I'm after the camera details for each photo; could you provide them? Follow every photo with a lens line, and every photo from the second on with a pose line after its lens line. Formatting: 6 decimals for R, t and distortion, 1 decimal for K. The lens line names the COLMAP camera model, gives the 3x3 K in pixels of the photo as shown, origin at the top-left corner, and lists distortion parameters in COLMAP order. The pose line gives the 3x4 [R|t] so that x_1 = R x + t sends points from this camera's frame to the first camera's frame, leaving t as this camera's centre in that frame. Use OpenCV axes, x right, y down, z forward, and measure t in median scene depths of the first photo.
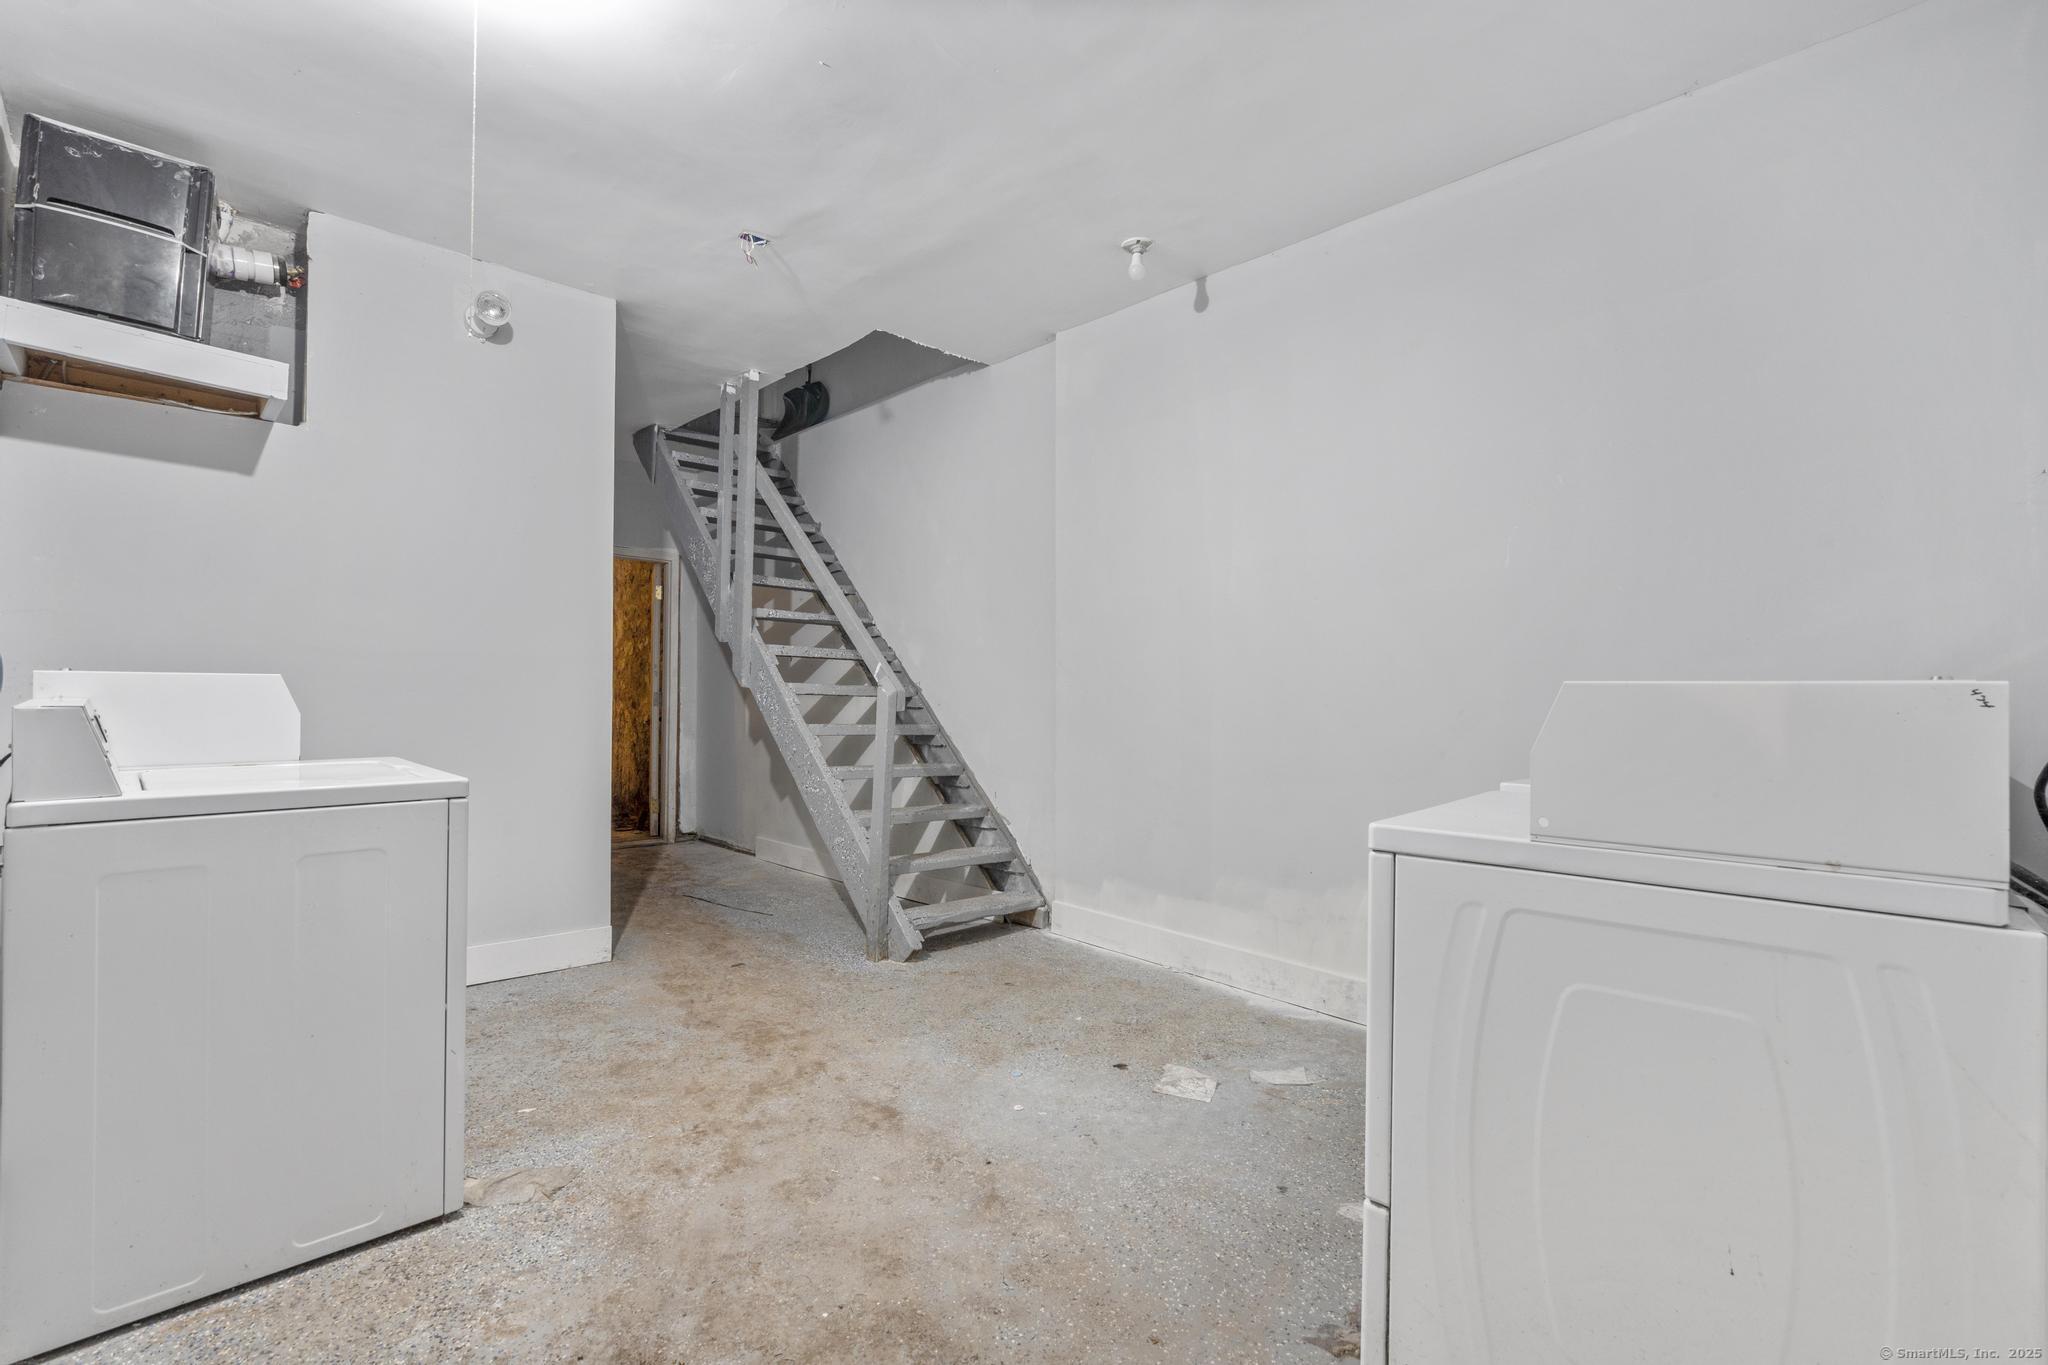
lens RADIAL K [[910.7, 0, 1018.6], [0, 910.7, 687.3], [0, 0, 1]] dist [-0.003746, -0.000344]
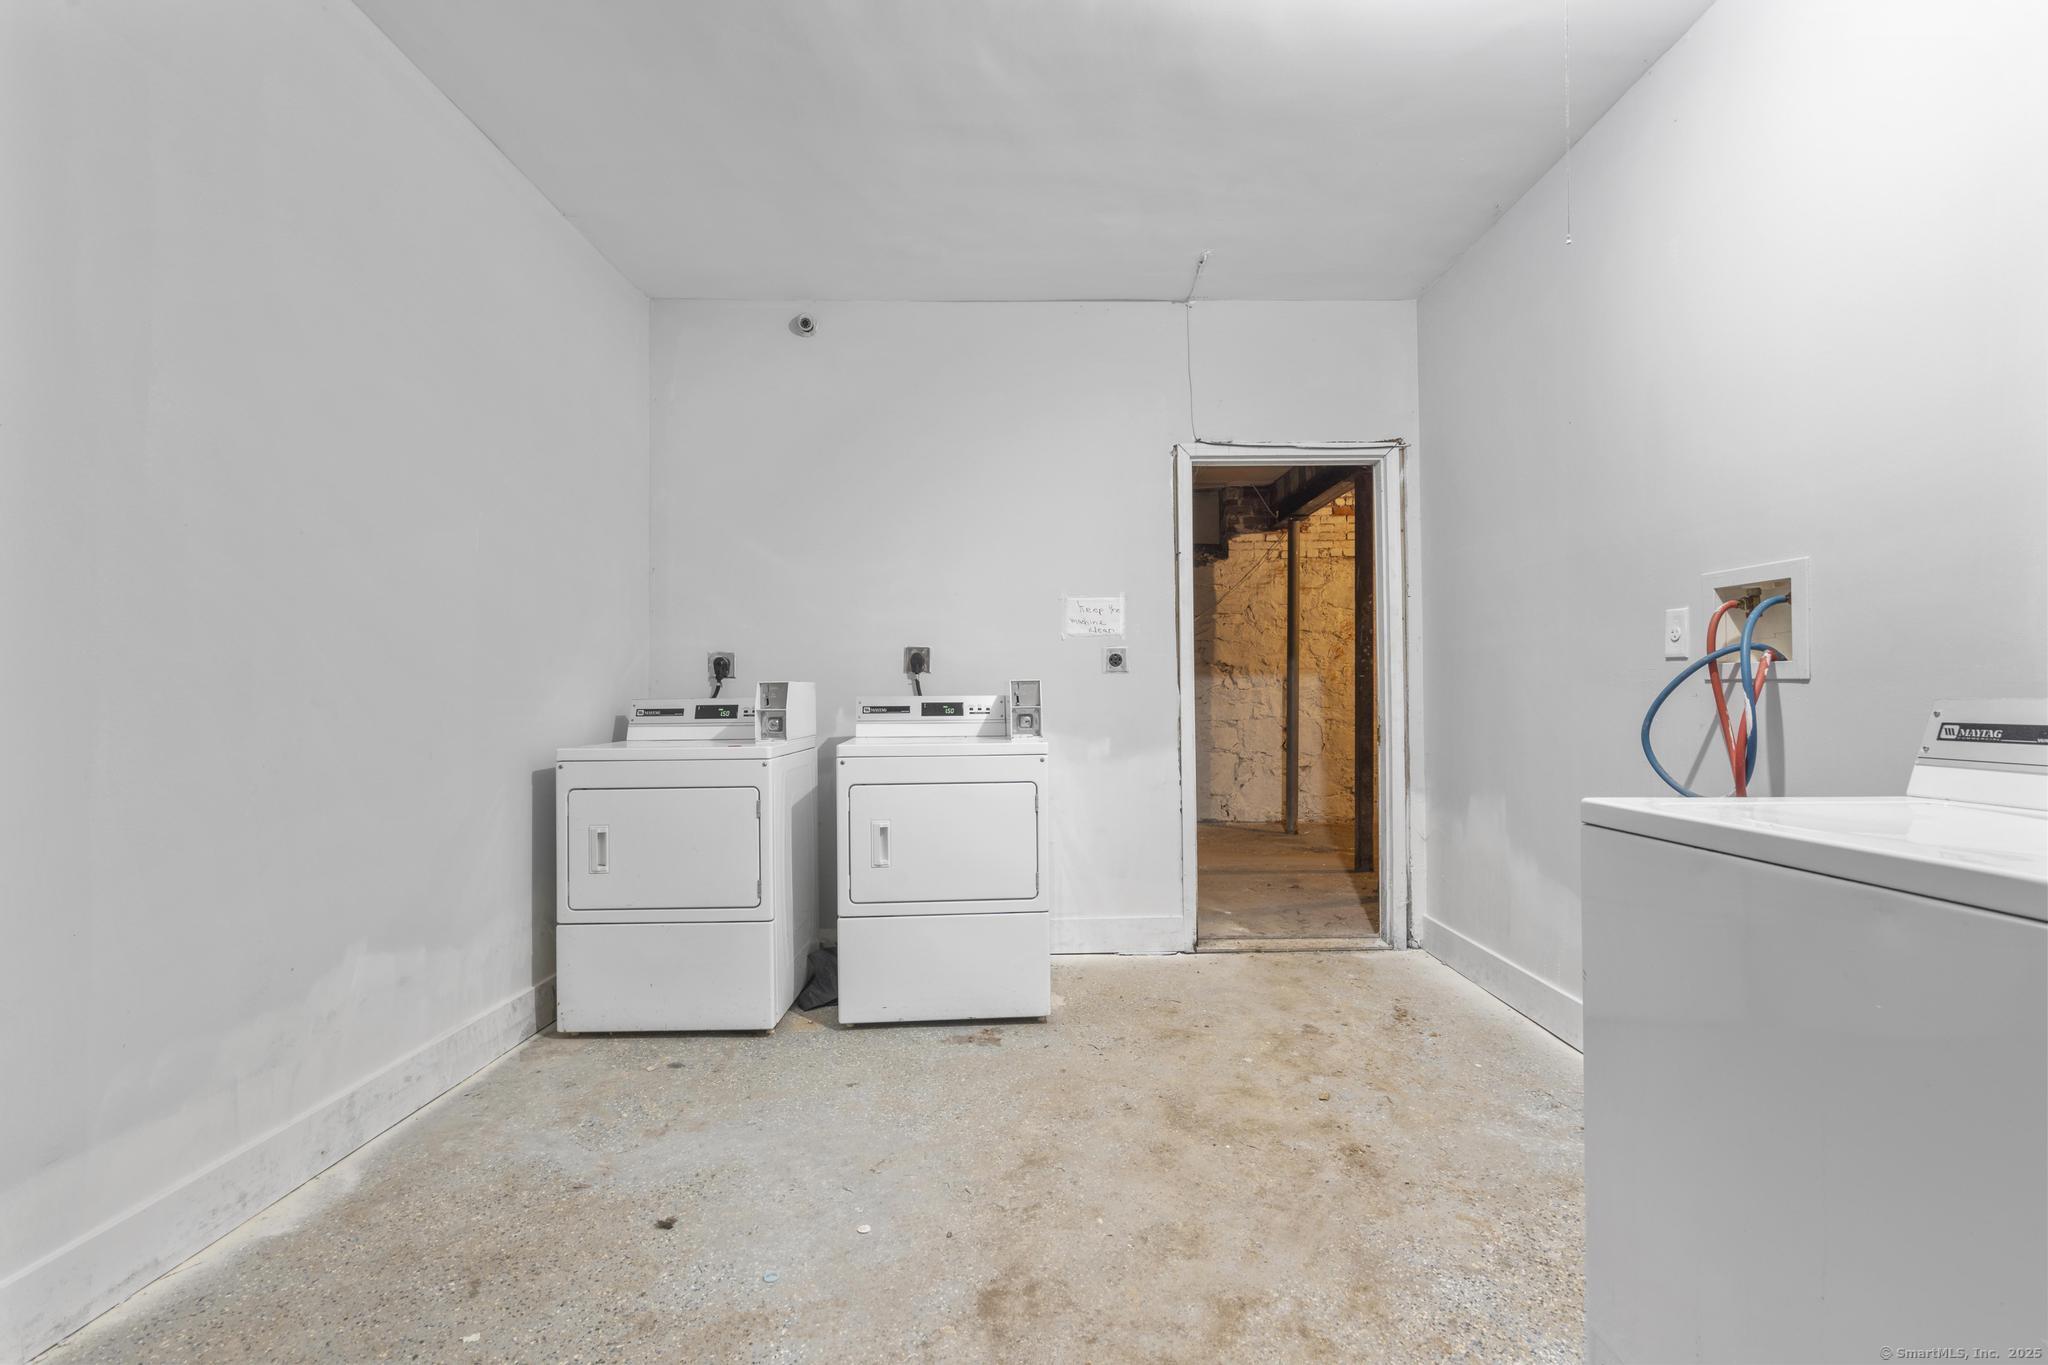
lens RADIAL K [[910.7, 0, 1018.6], [0, 910.7, 687.3], [0, 0, 1]] dist [-0.003746, -0.000344]
pose [[-0.709358, -0.004620, 0.704833, -0.746237], [-0.006116, 0.999981, 0.000399, 0.008988], [-0.704821, -0.004028, -0.709373, 1.728933]]
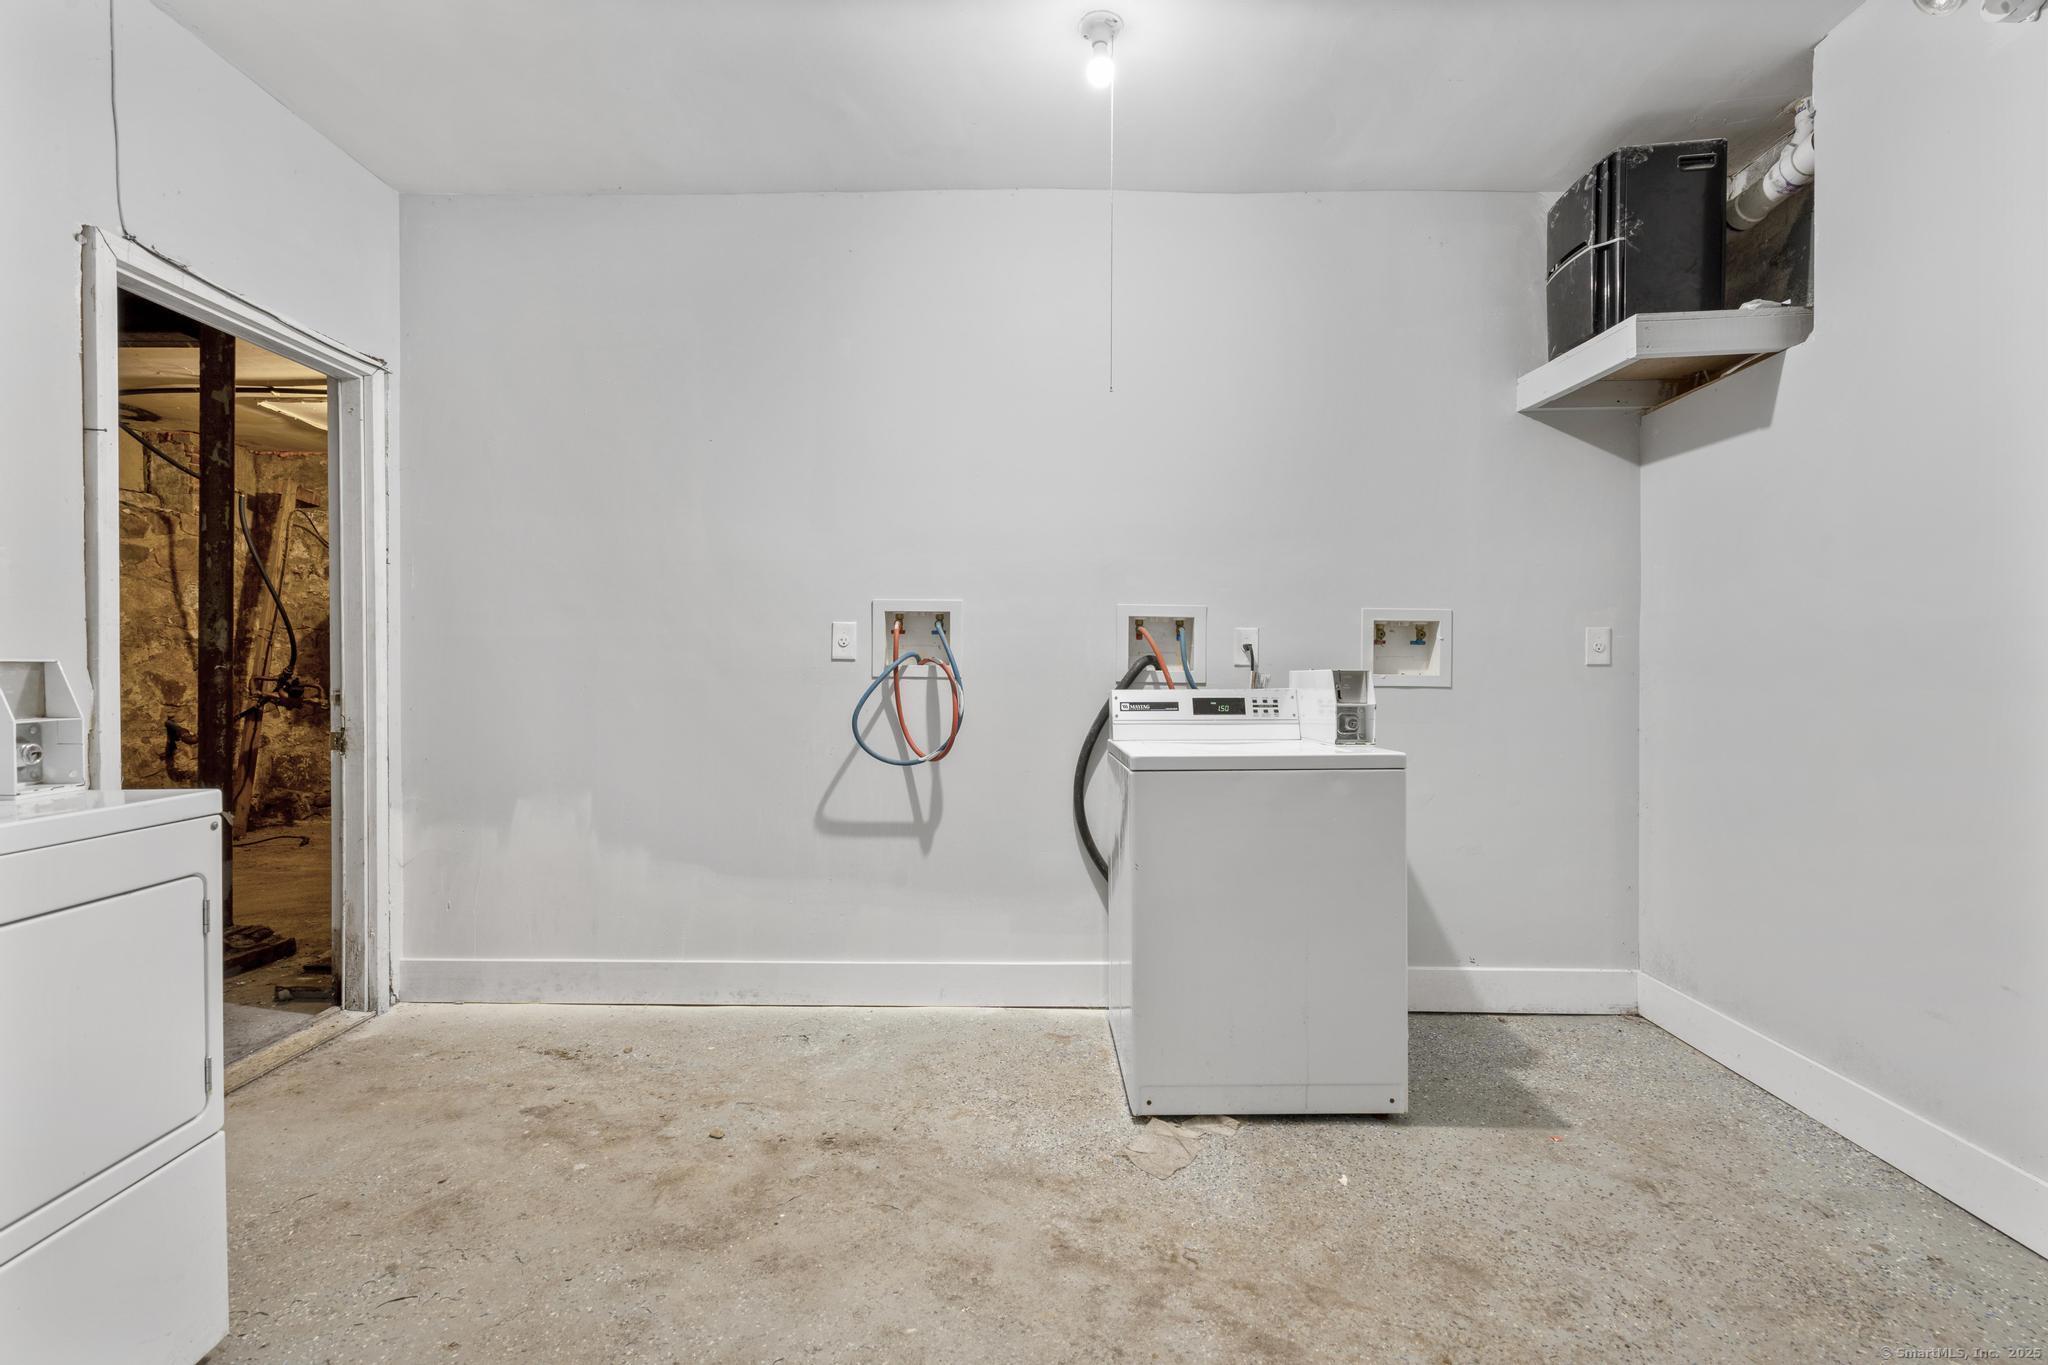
lens RADIAL K [[915.9, 0, 1024.0], [0, 915.9, 682.5], [0, 0, 1]] dist [-0.009503, -0.000050]
pose [[-0.708035, -0.011821, -0.706079, 0.314036], [-0.007746, 0.999930, -0.008972, 0.017522], [0.706135, -0.000884, -0.708077, 1.617238]]
